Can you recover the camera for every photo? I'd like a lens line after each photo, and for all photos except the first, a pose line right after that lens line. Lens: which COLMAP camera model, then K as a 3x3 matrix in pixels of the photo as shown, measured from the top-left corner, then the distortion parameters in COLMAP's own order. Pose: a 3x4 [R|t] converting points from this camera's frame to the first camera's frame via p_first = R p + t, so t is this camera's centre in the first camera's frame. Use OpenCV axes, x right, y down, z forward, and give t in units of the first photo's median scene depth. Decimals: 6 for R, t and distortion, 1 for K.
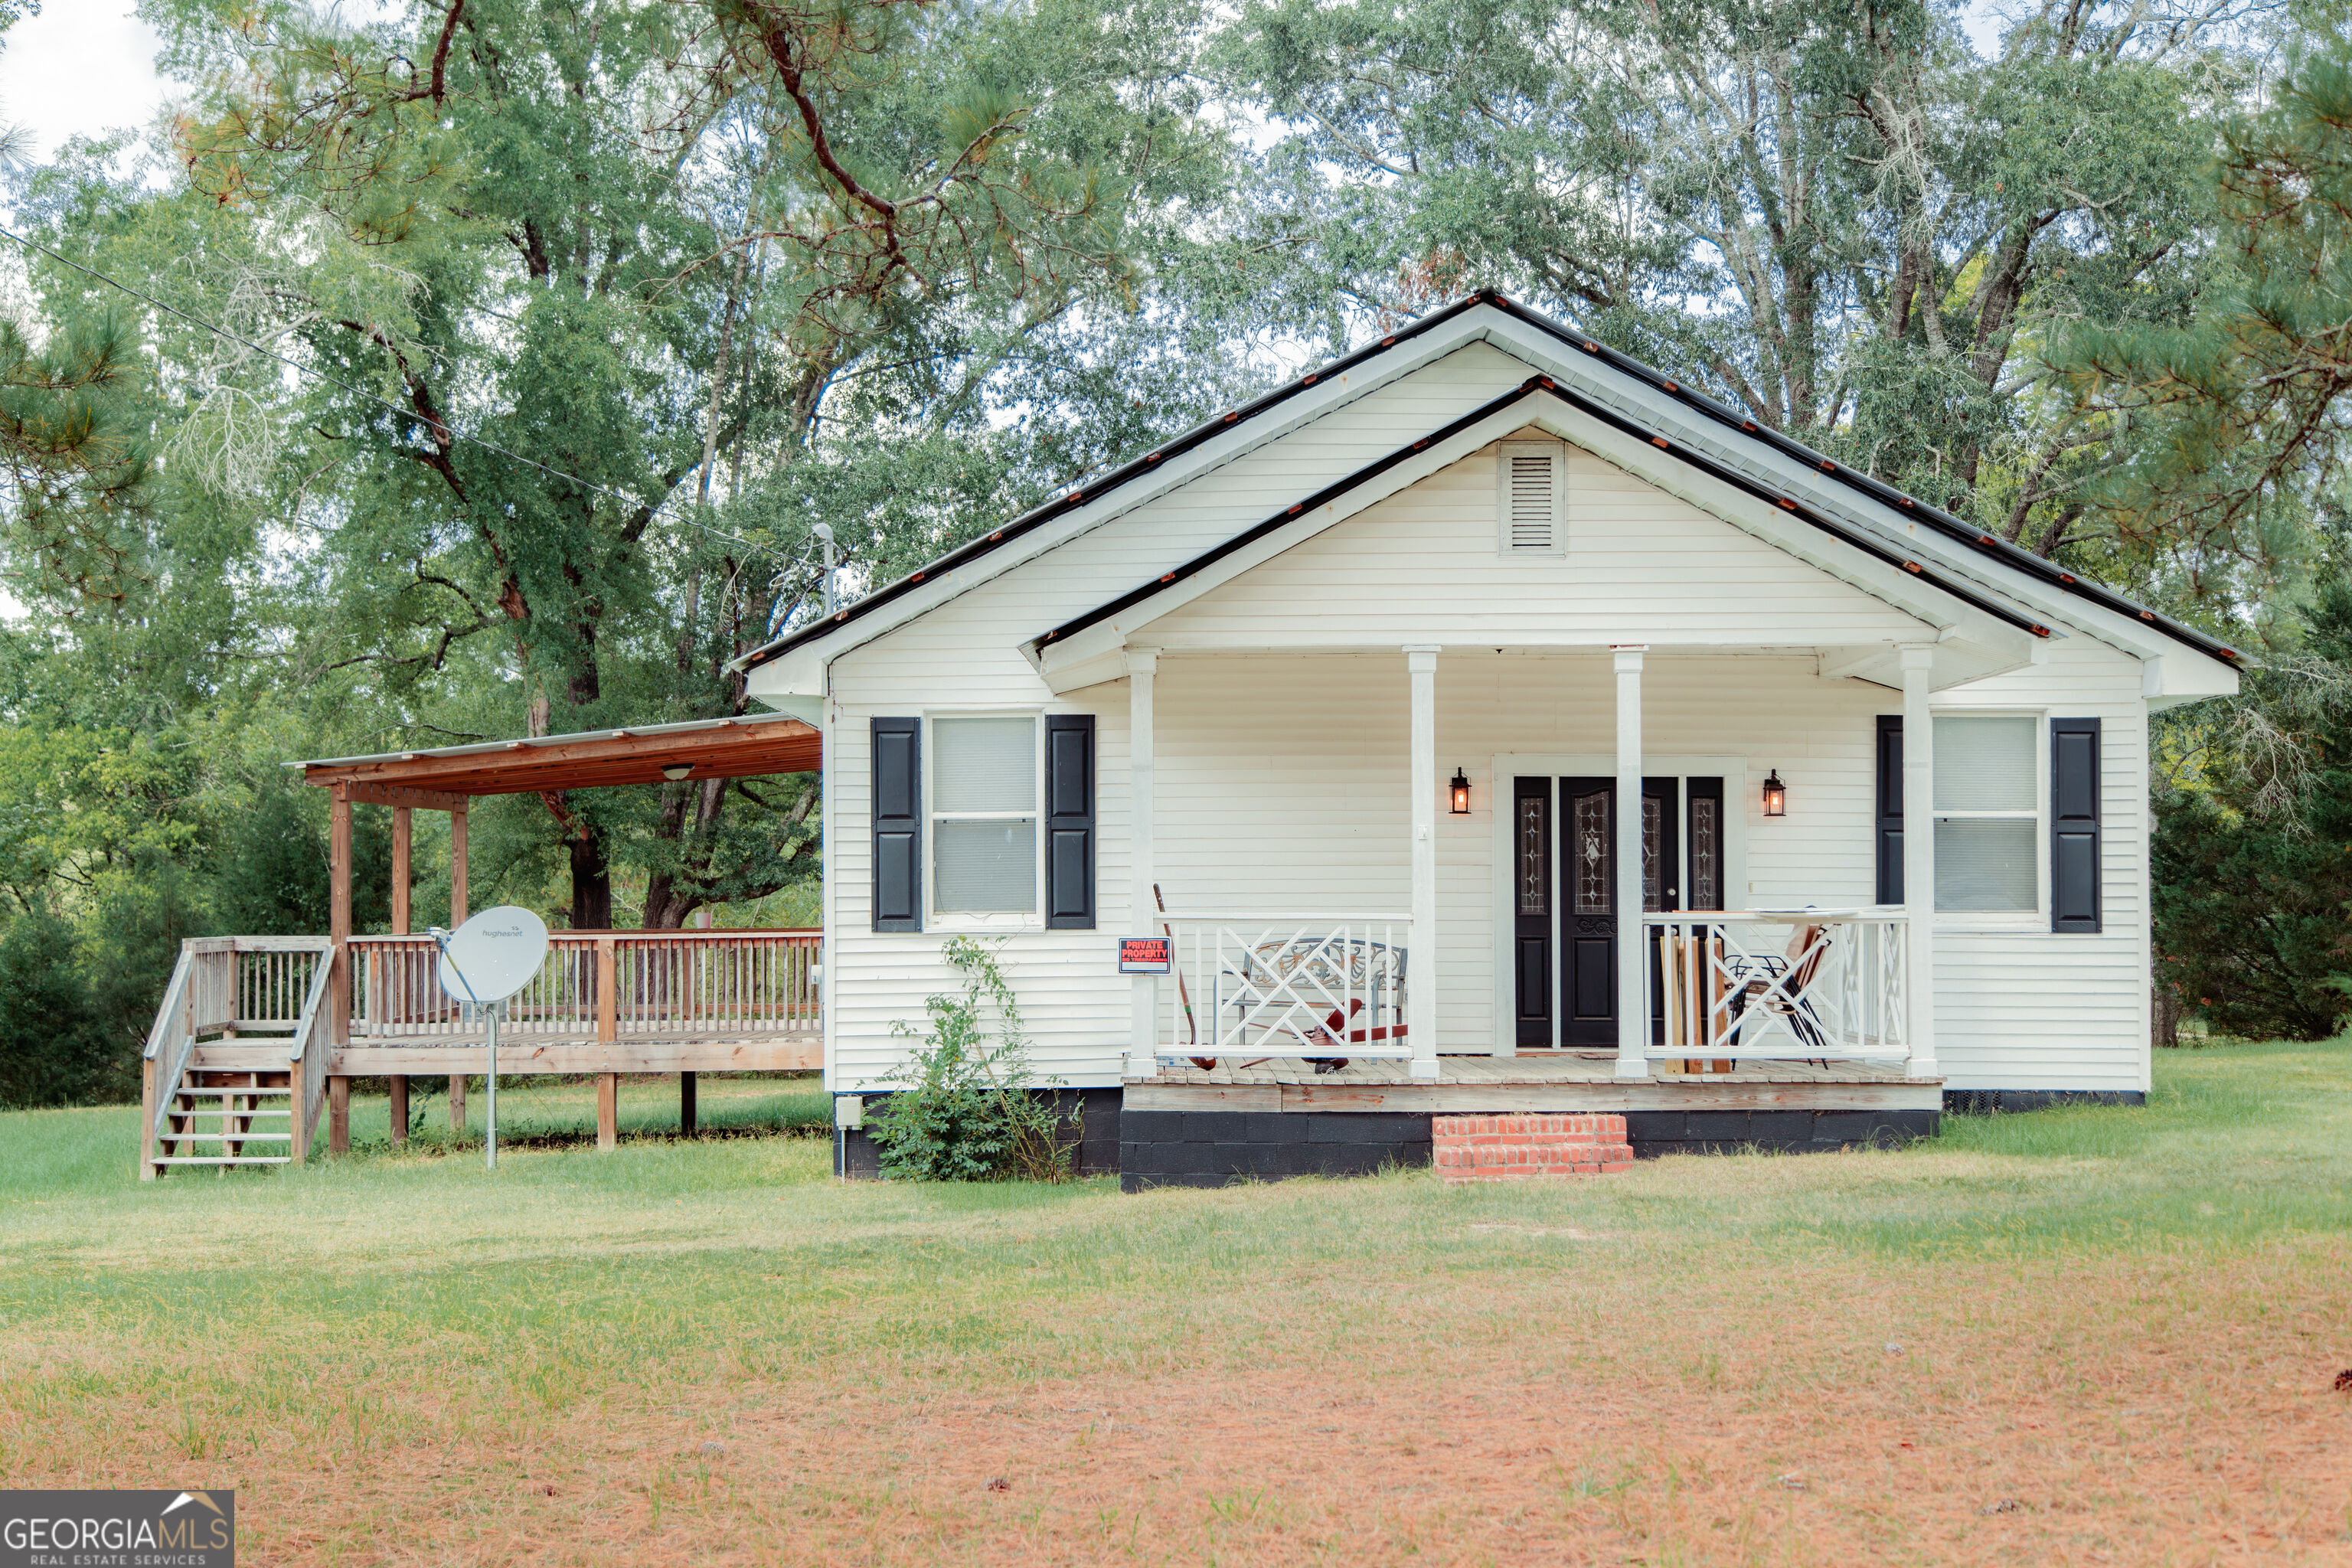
lens RADIAL K [[3400.4, 0, 1187.5], [0, 3400.4, 777.3], [0, 0, 1]] dist [0.065755, -0.075696]
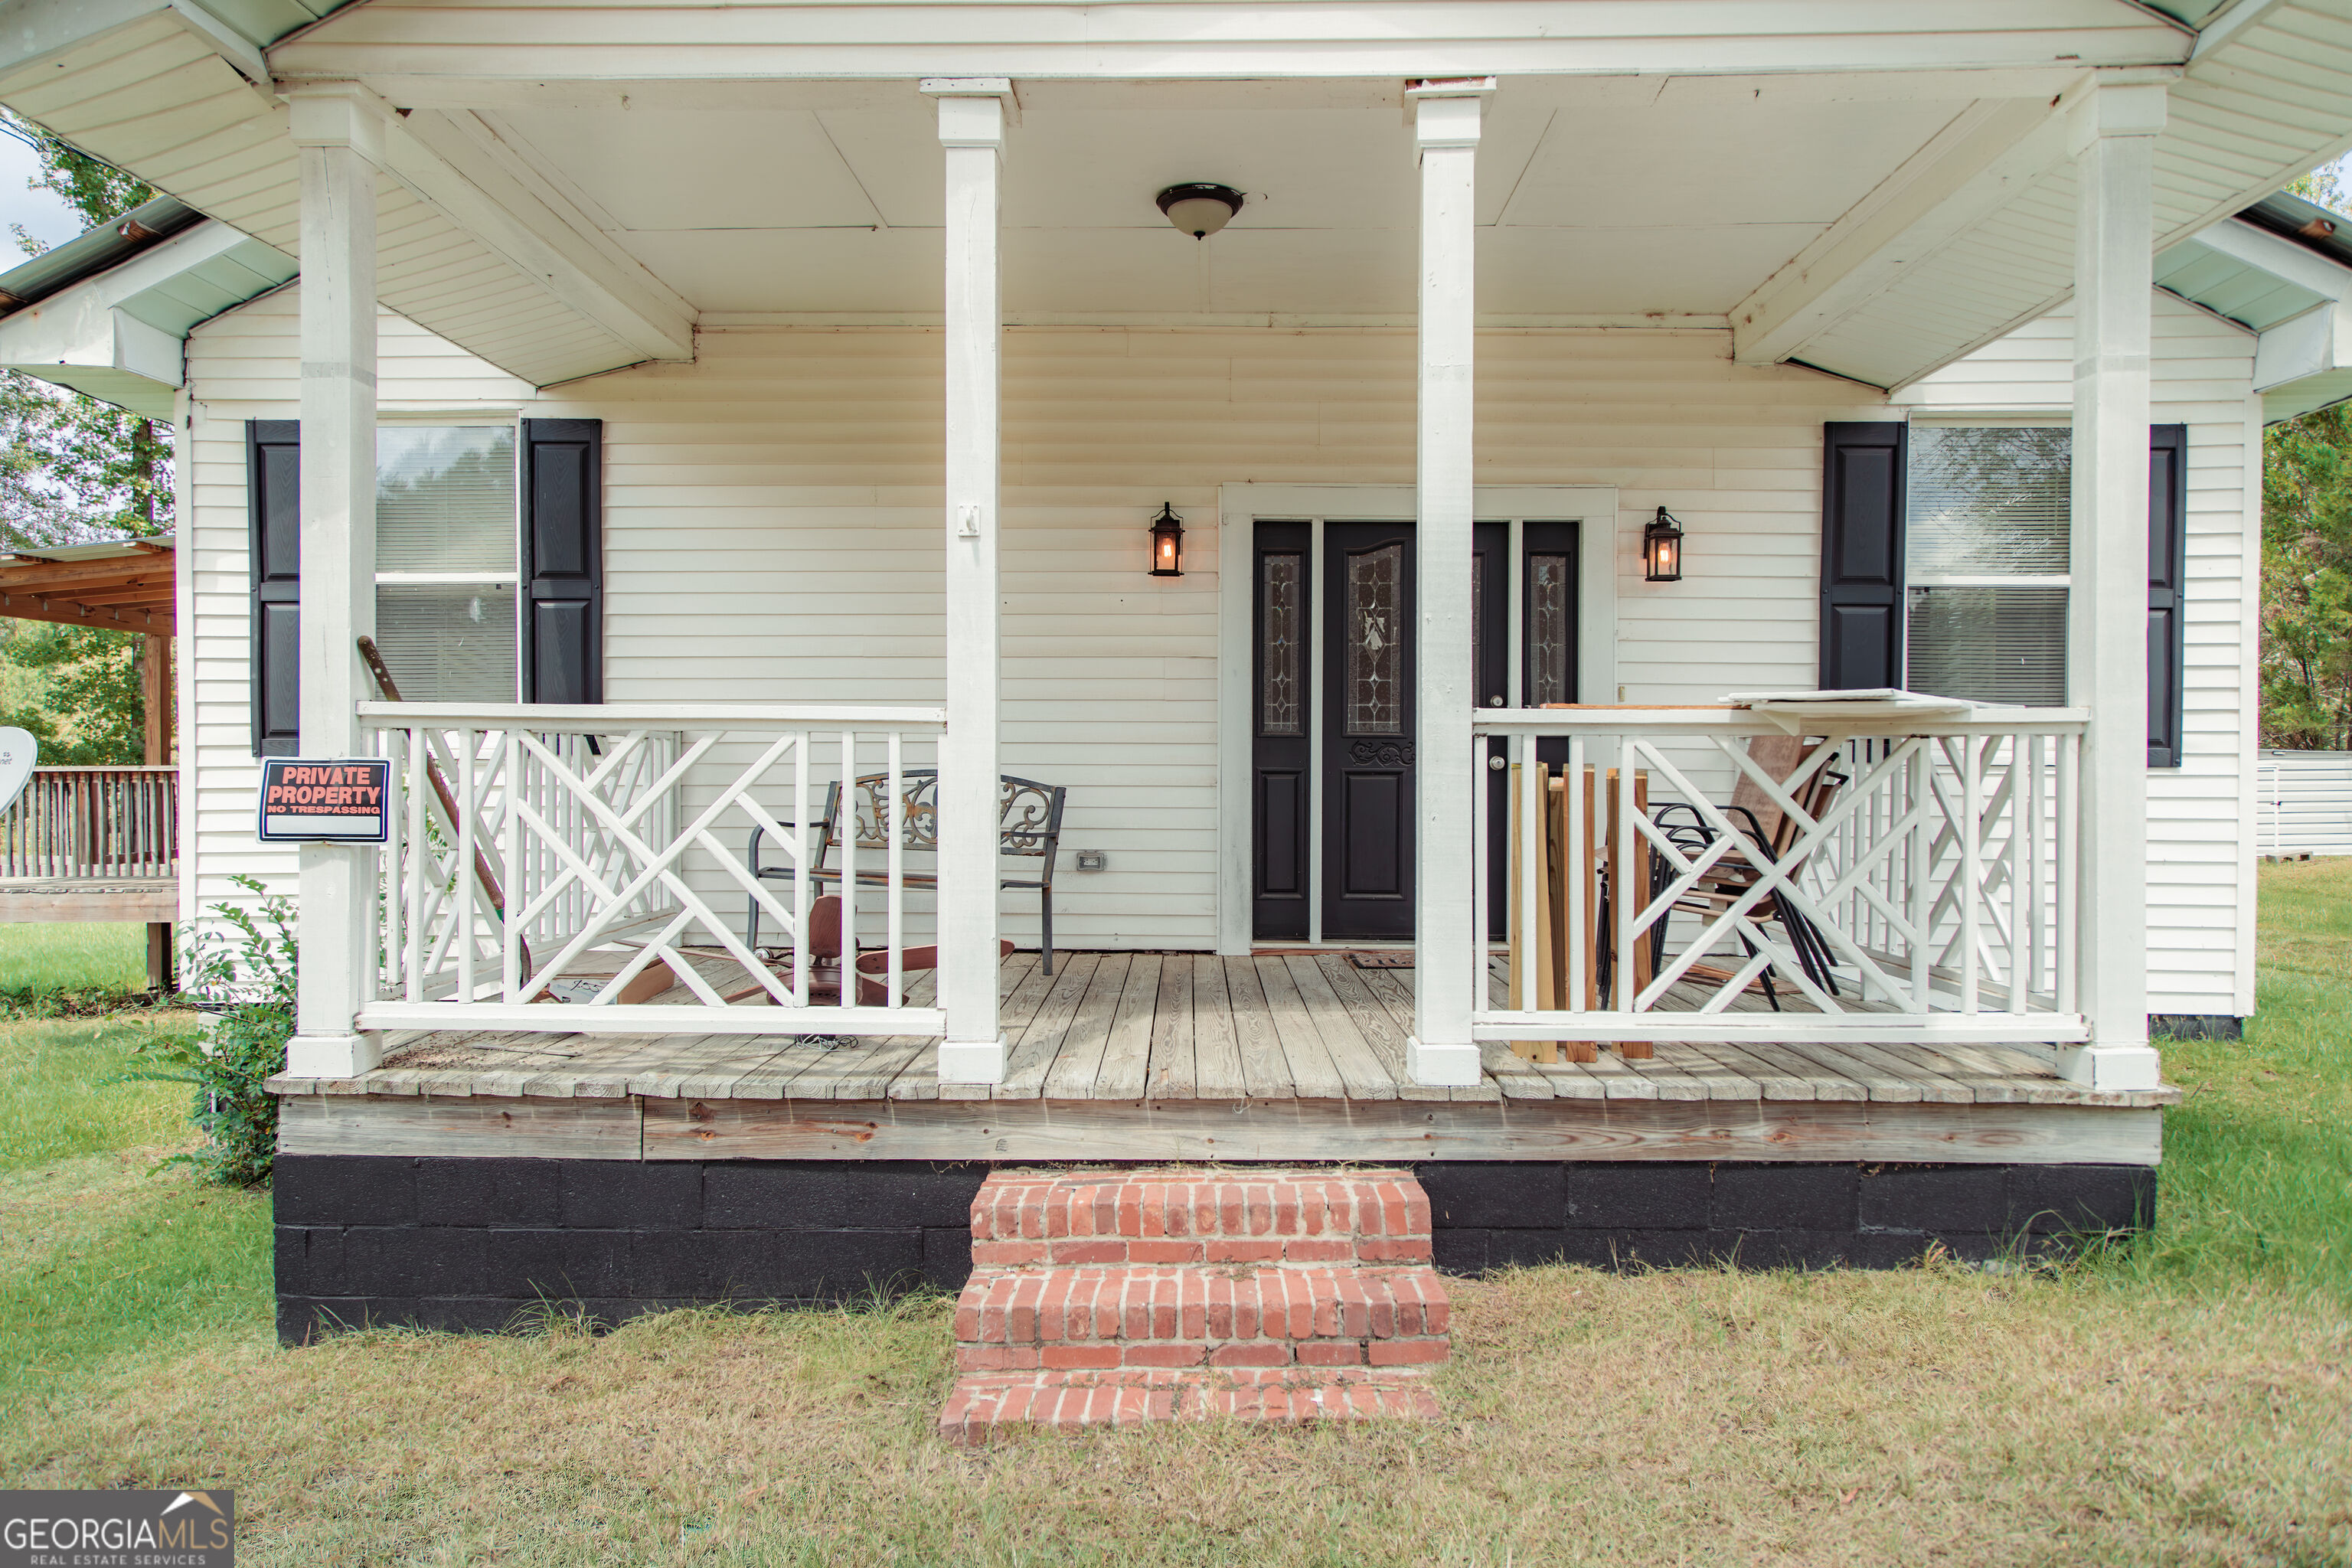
lens RADIAL K [[1582.9, 0, 1180.1], [0, 1582.9, 786.5], [0, 0, 1]] dist [0.028832, -0.005244]
pose [[0.999842, 0.004989, -0.017054, 0.099509], [-0.004101, 0.998653, 0.051721, 0.039358], [0.017289, -0.051643, 0.998516, 0.794613]]
